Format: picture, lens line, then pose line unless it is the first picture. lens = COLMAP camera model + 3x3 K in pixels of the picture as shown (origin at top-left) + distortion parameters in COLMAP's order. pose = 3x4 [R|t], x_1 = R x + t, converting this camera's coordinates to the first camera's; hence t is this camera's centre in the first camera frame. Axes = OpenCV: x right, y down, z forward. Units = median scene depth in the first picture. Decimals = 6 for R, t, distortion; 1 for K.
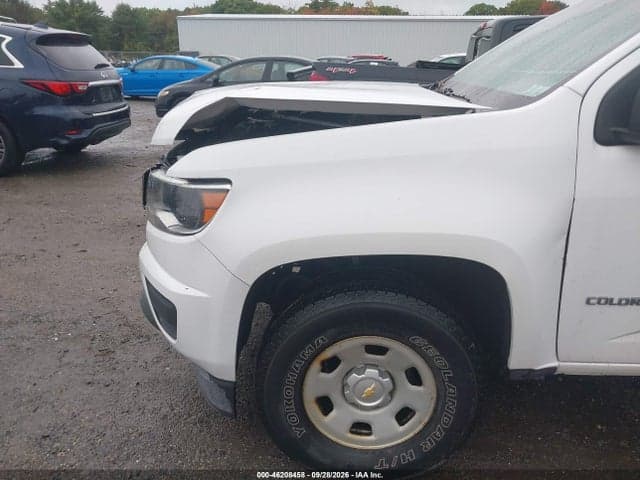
lens RADIAL K [[504.4, 0, 318.0], [0, 504.4, 240.1], [0, 0, 1]] dist [0.001379, 0.010058]
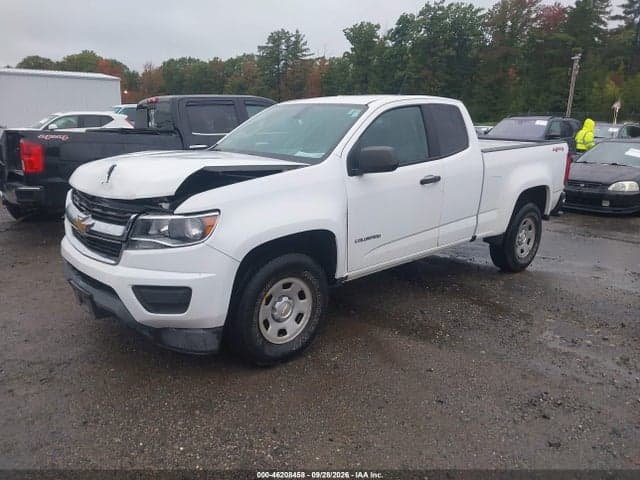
lens RADIAL K [[504.4, 0, 318.0], [0, 504.4, 240.1], [0, 0, 1]] dist [0.001379, 0.010058]
pose [[0.709406, -0.164239, 0.685397, -0.979262], [0.228830, 0.973460, -0.003579, 0.067031], [-0.666618, 0.159378, 0.728161, -0.485400]]
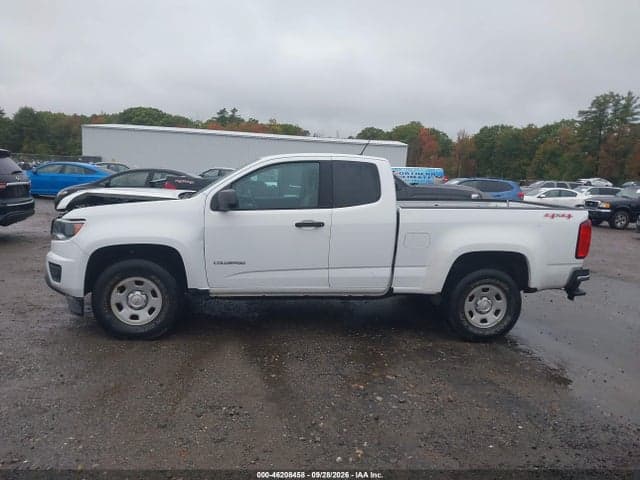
lens RADIAL K [[506.9, 0, 317.4], [0, 506.9, 240.9], [0, 0, 1]] dist [0.003805, -0.000830]
pose [[0.983614, 0.017110, 0.179474, 0.493107], [0.019627, 0.979407, -0.200939, 0.489971], [-0.179216, 0.201169, 0.963023, -1.613946]]
